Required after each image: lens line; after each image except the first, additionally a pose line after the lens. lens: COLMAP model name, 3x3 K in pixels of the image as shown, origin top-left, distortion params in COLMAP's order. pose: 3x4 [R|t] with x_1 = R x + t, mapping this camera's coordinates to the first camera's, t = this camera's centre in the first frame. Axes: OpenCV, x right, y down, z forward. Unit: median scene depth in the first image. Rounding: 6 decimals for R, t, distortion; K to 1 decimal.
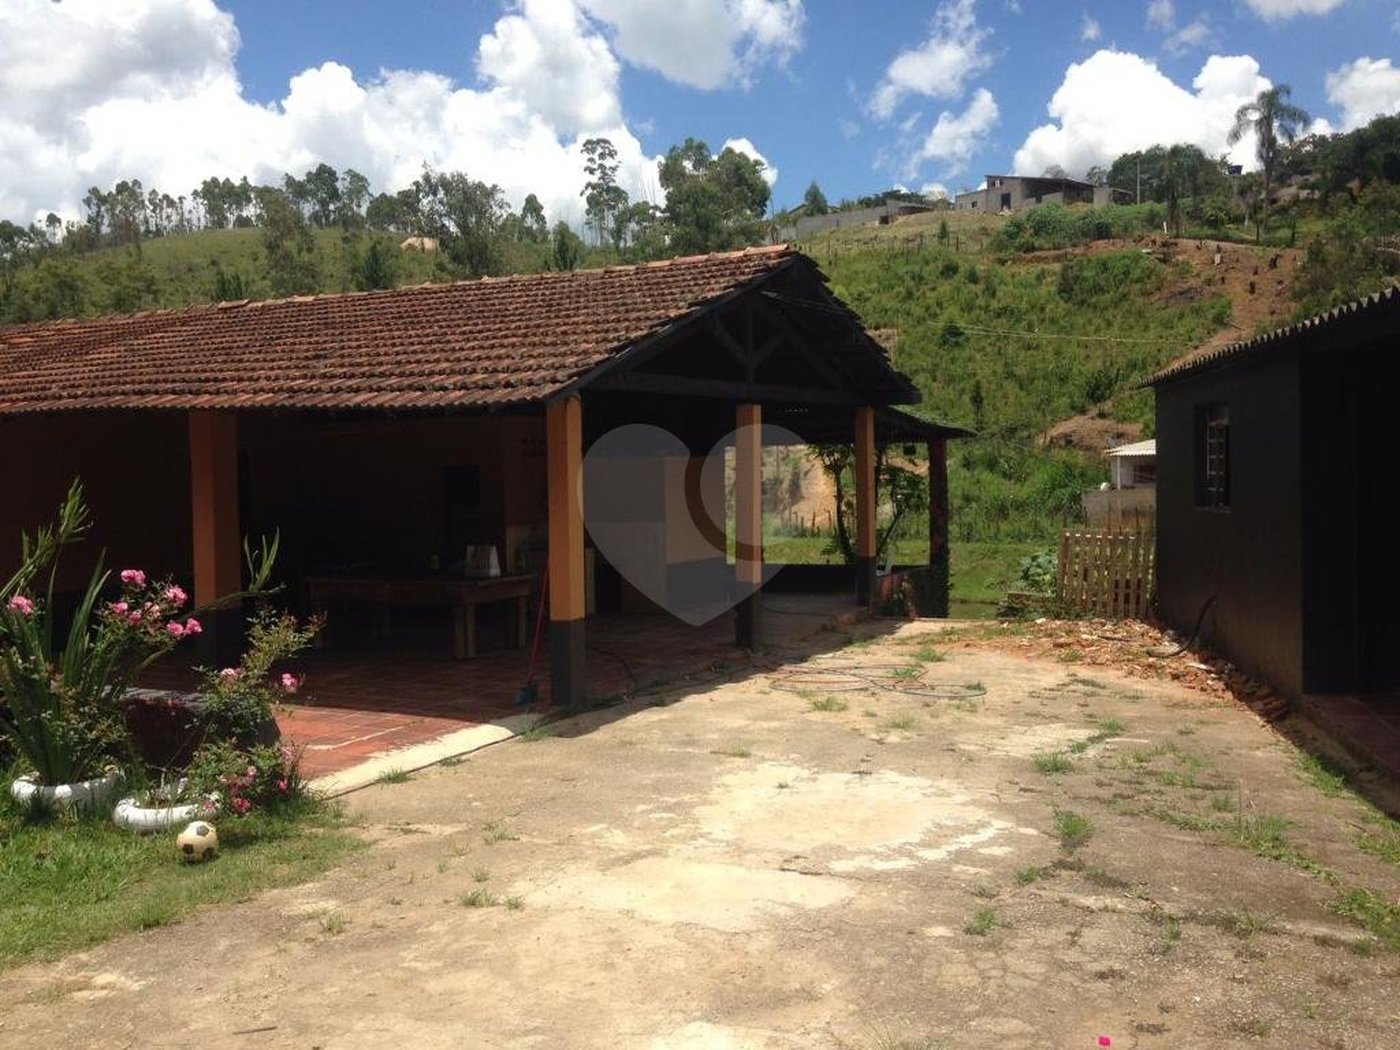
lens RADIAL K [[1258.3, 0, 700.0], [0, 1258.3, 525.0], [0, 0, 1]] dist [0.169803, -0.220483]
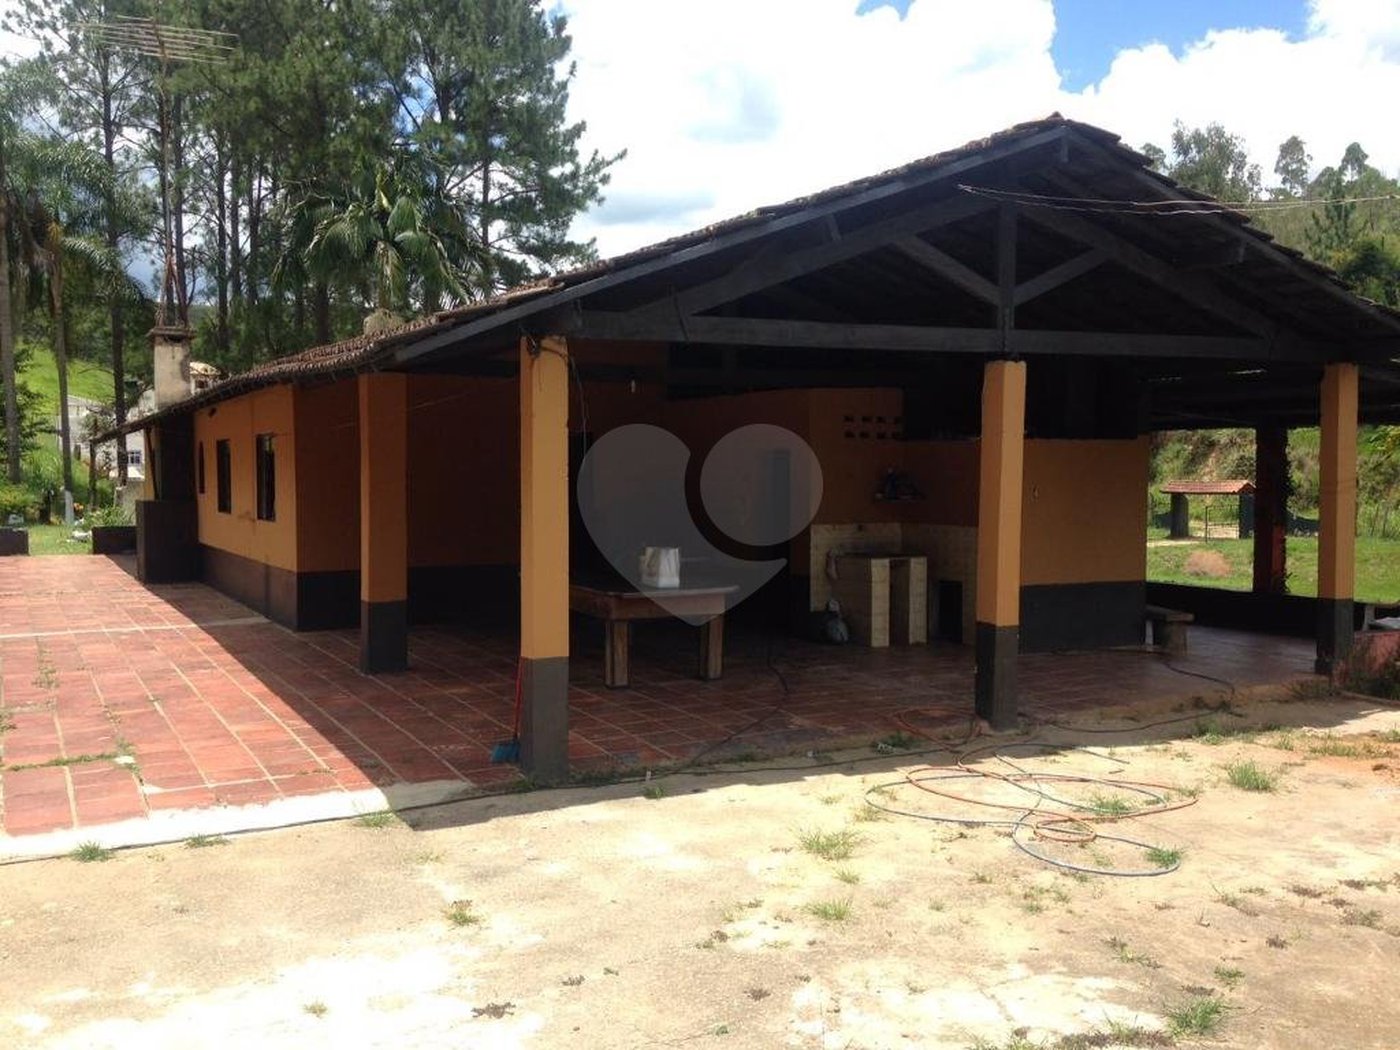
lens RADIAL K [[1258.3, 0, 700.0], [0, 1258.3, 525.0], [0, 0, 1]] dist [0.169803, -0.220483]
pose [[0.831980, 0.056215, -0.551951, 0.395548], [-0.048047, 0.998416, 0.029264, -0.032241], [0.552722, 0.002173, 0.833363, 0.446804]]
